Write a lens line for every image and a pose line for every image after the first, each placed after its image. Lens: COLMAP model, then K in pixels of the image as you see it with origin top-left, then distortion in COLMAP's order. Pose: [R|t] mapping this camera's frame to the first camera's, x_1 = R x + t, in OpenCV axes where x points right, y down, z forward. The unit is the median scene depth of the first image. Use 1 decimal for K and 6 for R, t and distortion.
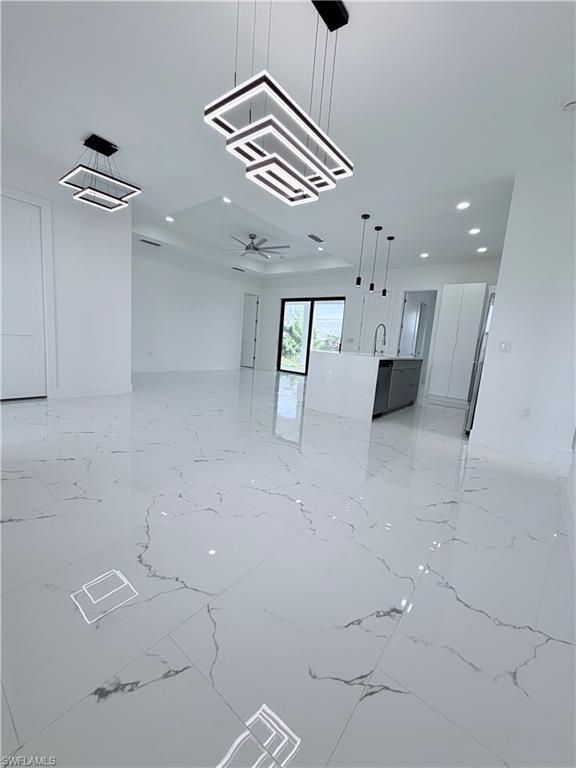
lens RADIAL K [[306.1, 0, 287.9], [0, 306.1, 383.2], [0, 0, 1]] dist [0.000737, 0.000008]
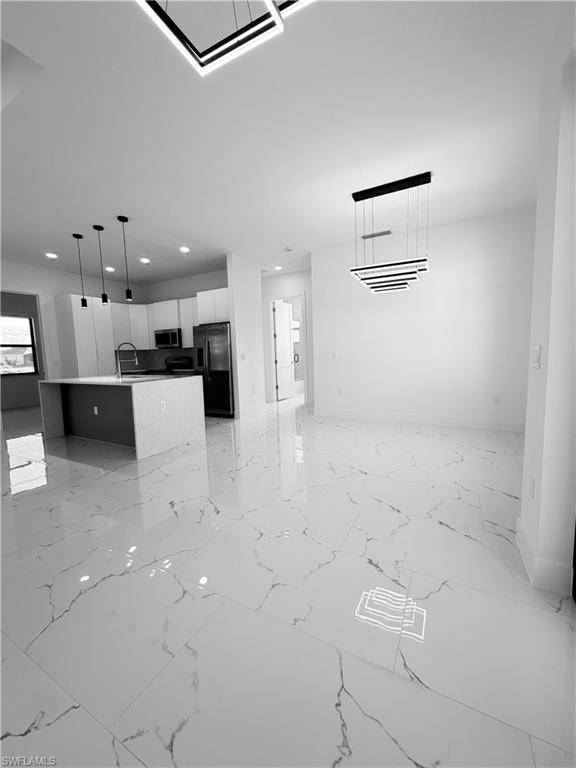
lens RADIAL K [[306.1, 0, 287.9], [0, 306.1, 383.2], [0, 0, 1]] dist [0.000737, 0.000008]
pose [[-0.177043, -0.168572, 0.969659, -0.470819], [0.157070, 0.967756, 0.196919, -0.128020], [-0.971589, 0.187167, -0.144857, 0.492604]]
